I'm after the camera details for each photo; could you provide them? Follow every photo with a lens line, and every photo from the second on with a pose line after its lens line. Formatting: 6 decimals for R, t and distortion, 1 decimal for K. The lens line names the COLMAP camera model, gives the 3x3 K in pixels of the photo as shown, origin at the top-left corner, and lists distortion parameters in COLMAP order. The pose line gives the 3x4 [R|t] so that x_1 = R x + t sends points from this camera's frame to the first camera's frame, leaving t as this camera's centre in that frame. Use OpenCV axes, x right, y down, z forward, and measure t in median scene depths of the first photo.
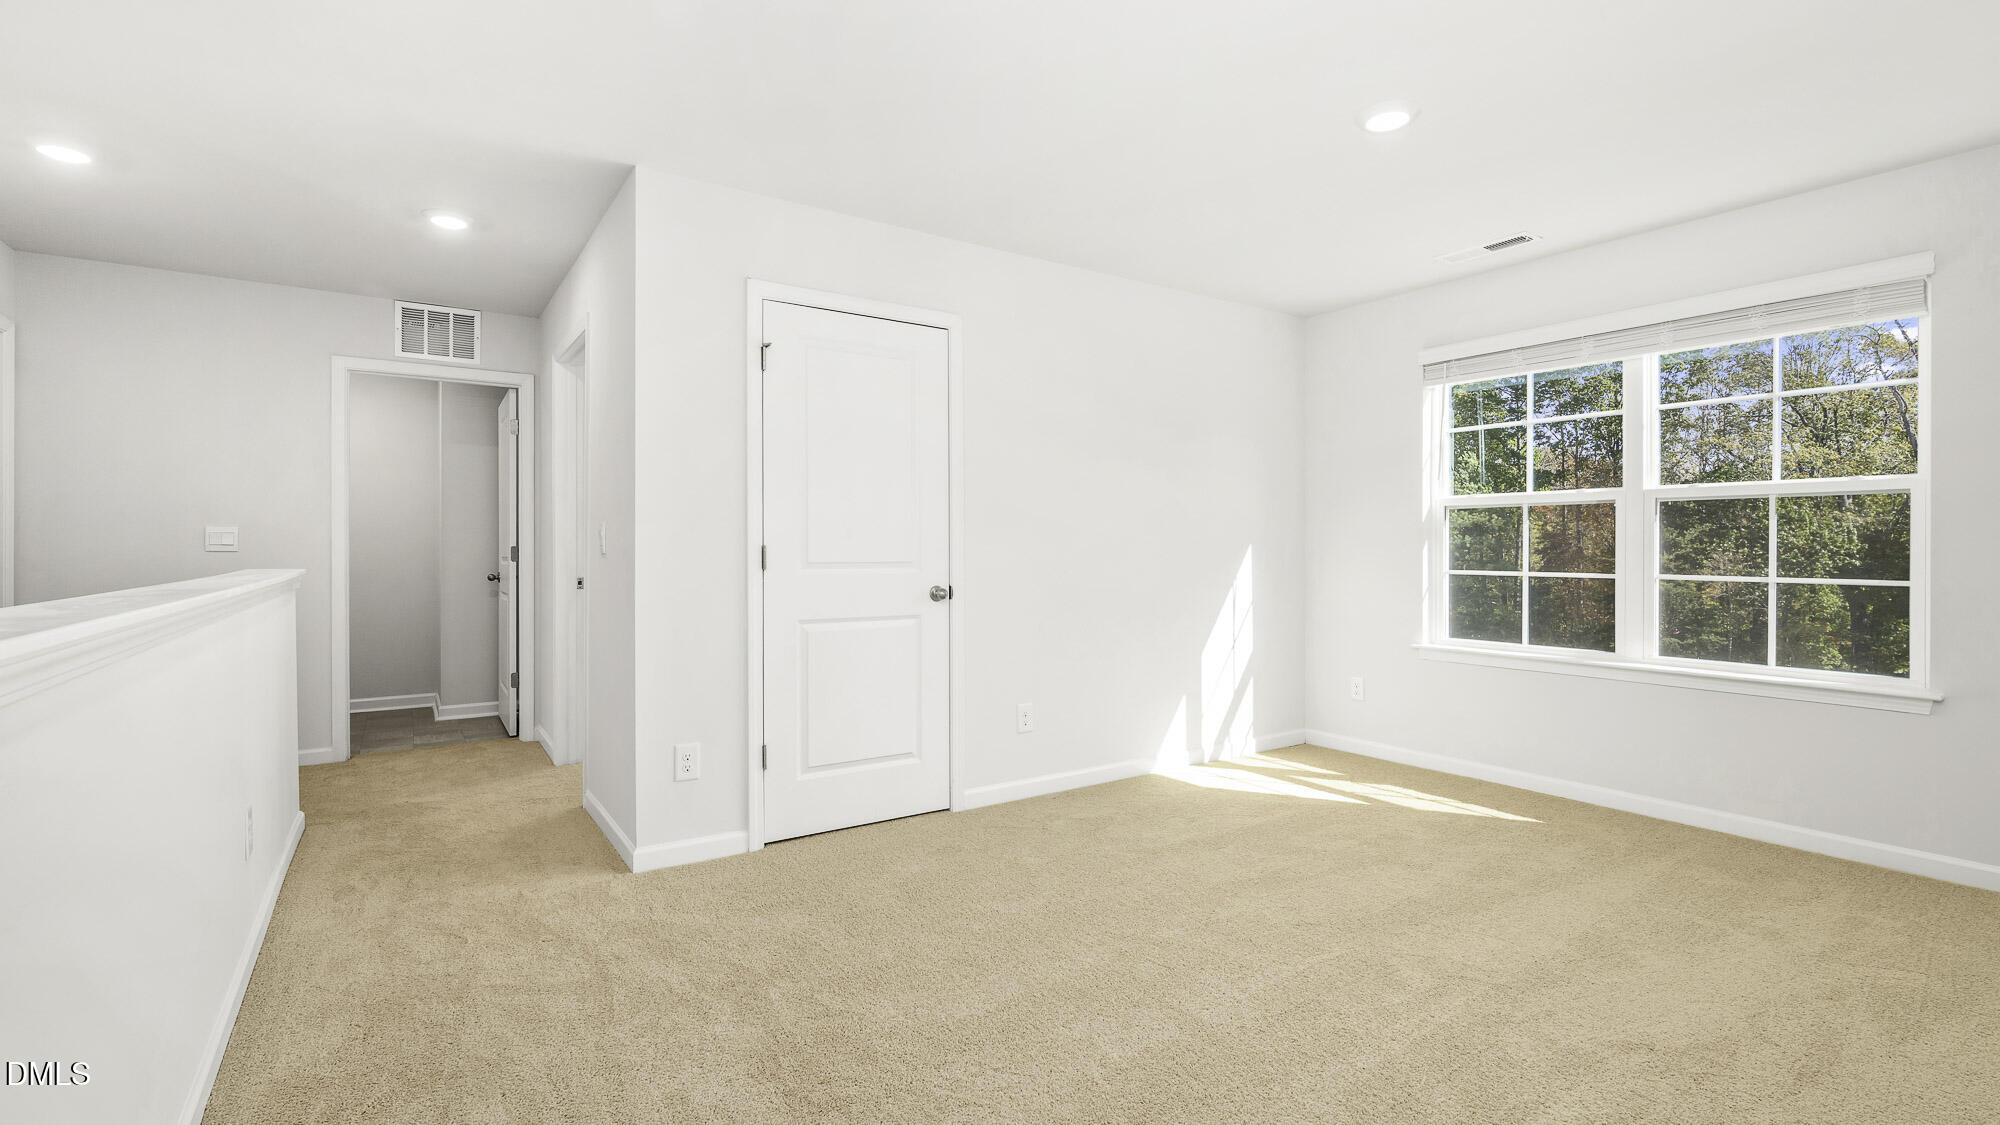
lens RADIAL K [[898.1, 0, 1005.0], [0, 898.1, 546.8], [0, 0, 1]] dist [-0.000915, -0.000540]
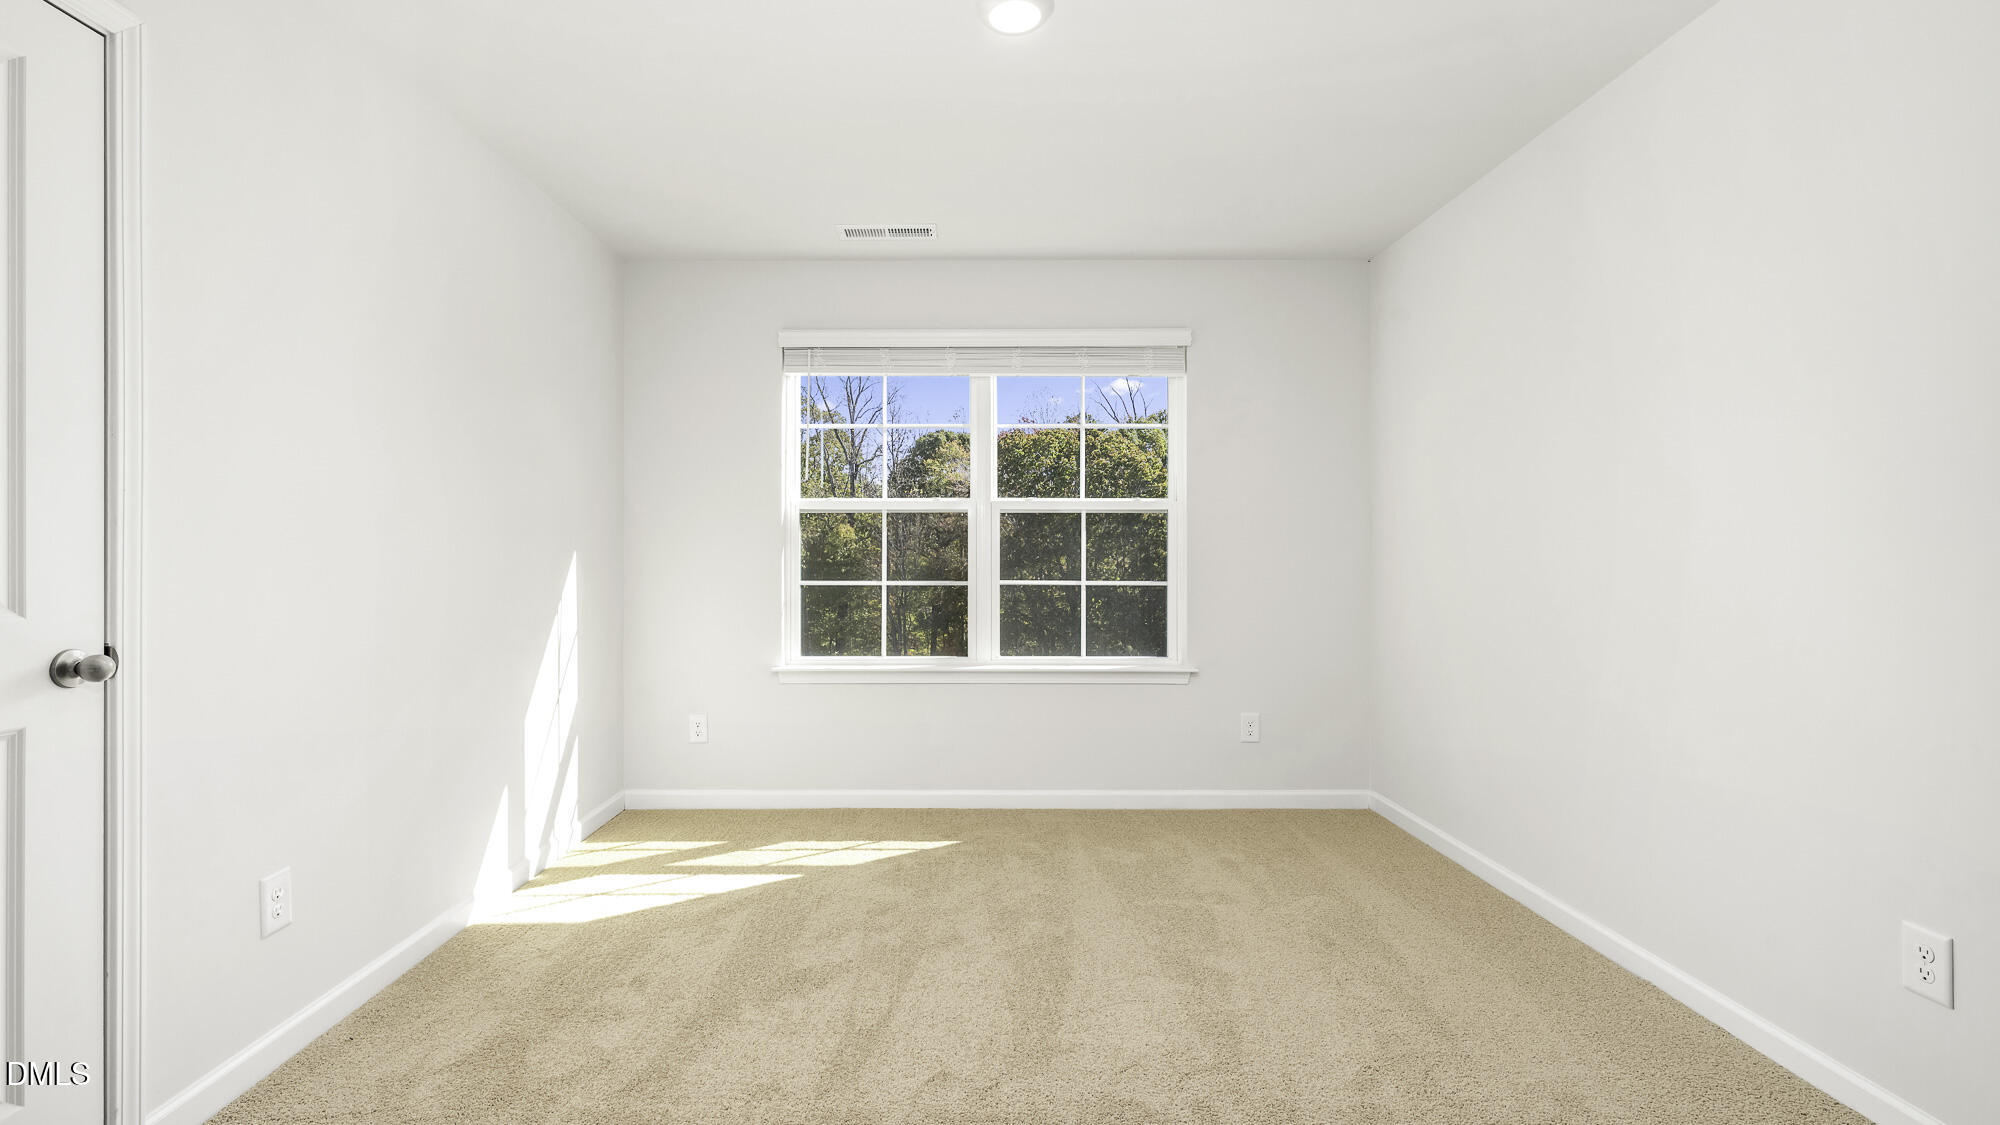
lens RADIAL K [[898.1, 0, 1005.0], [0, 898.1, 546.8], [0, 0, 1]] dist [-0.000915, -0.000540]
pose [[0.563591, 0.008140, 0.826014, -0.154245], [0.001903, 0.999936, -0.011153, 0.002332], [-0.826052, 0.007858, 0.563539, 0.379694]]
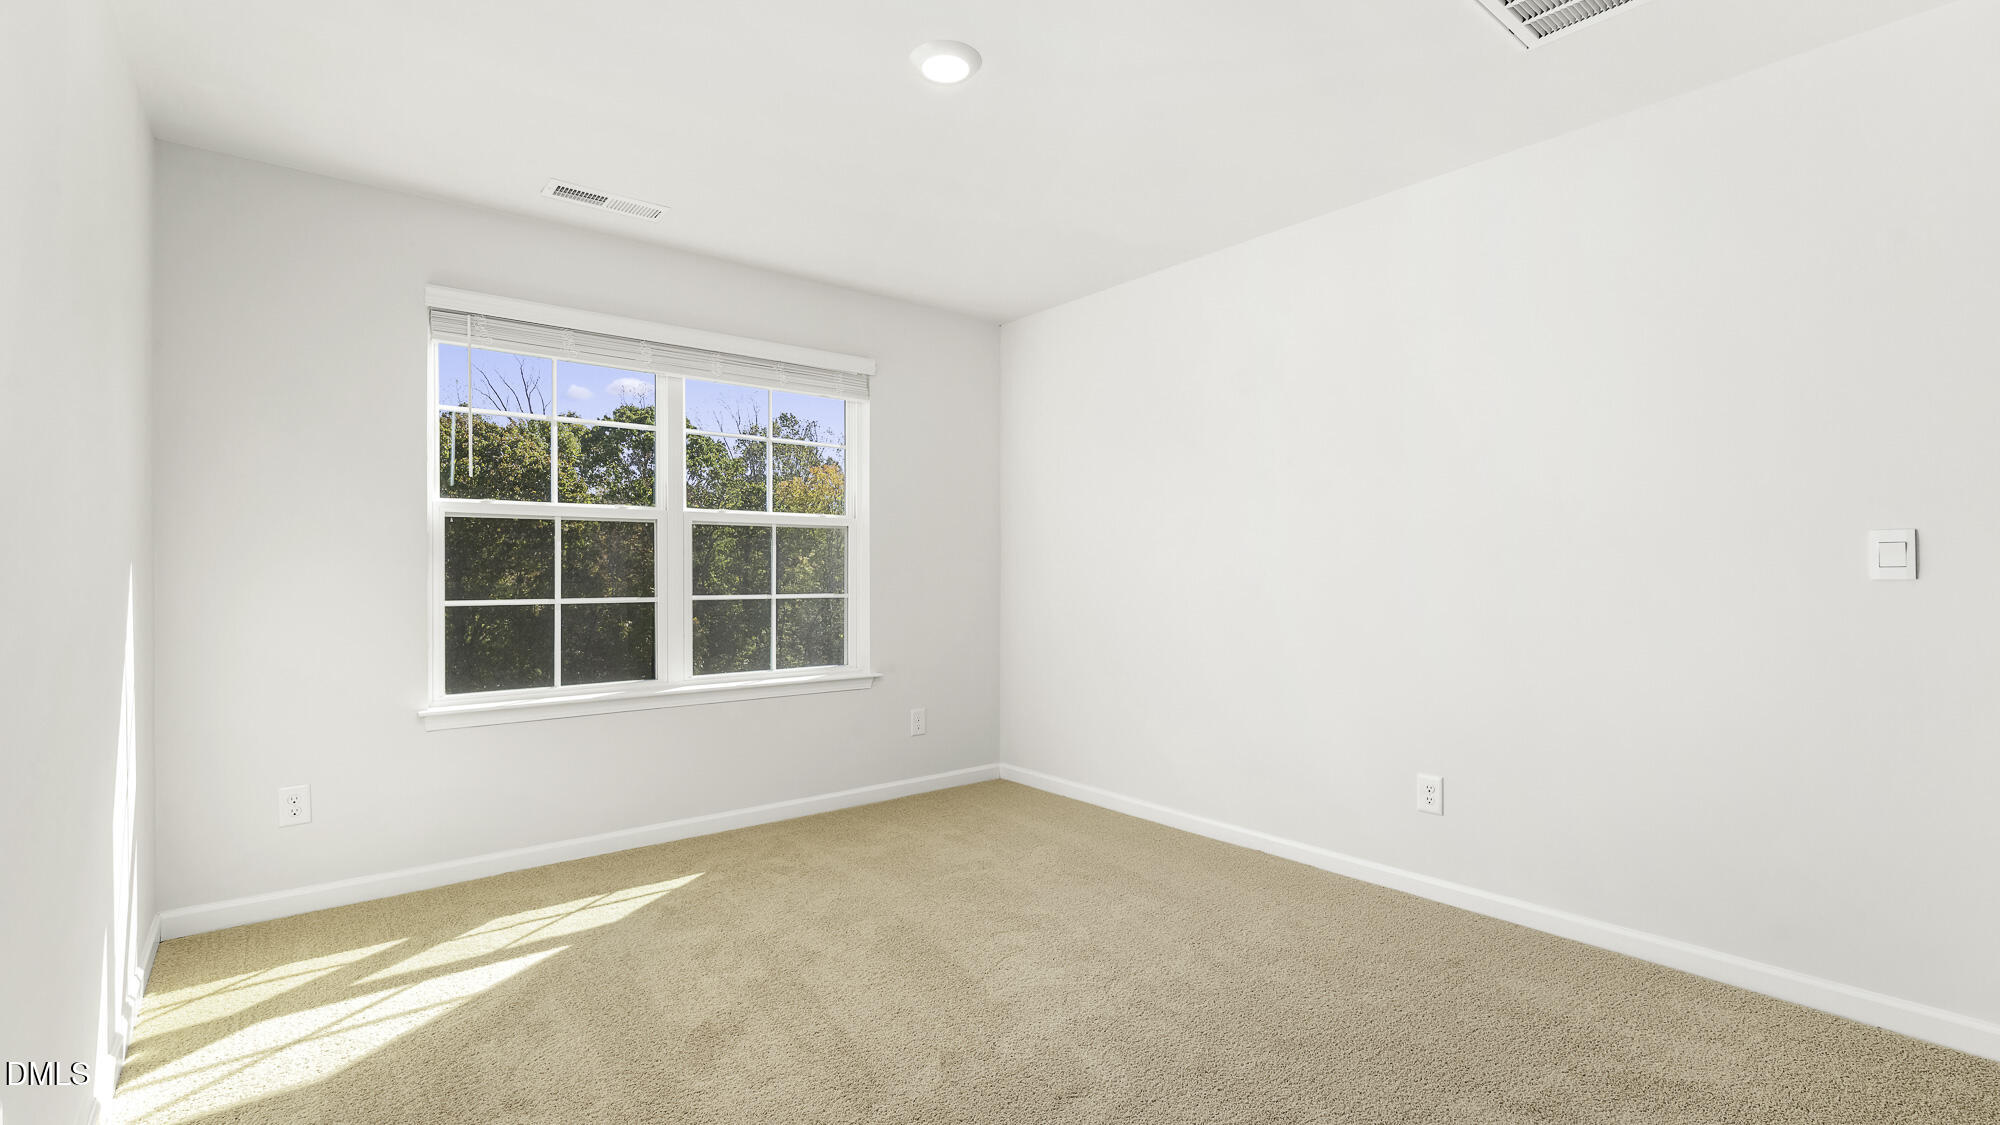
lens RADIAL K [[886.8, 0, 1000.0], [0, 886.8, 562.5], [0, 0, 1]] dist [0.000964, 0.000133]
pose [[-0.085924, 0.009264, 0.996259, -0.293234], [0.003450, 0.999954, -0.009001, 0.003430], [-0.996296, 0.002663, -0.085952, 0.718206]]
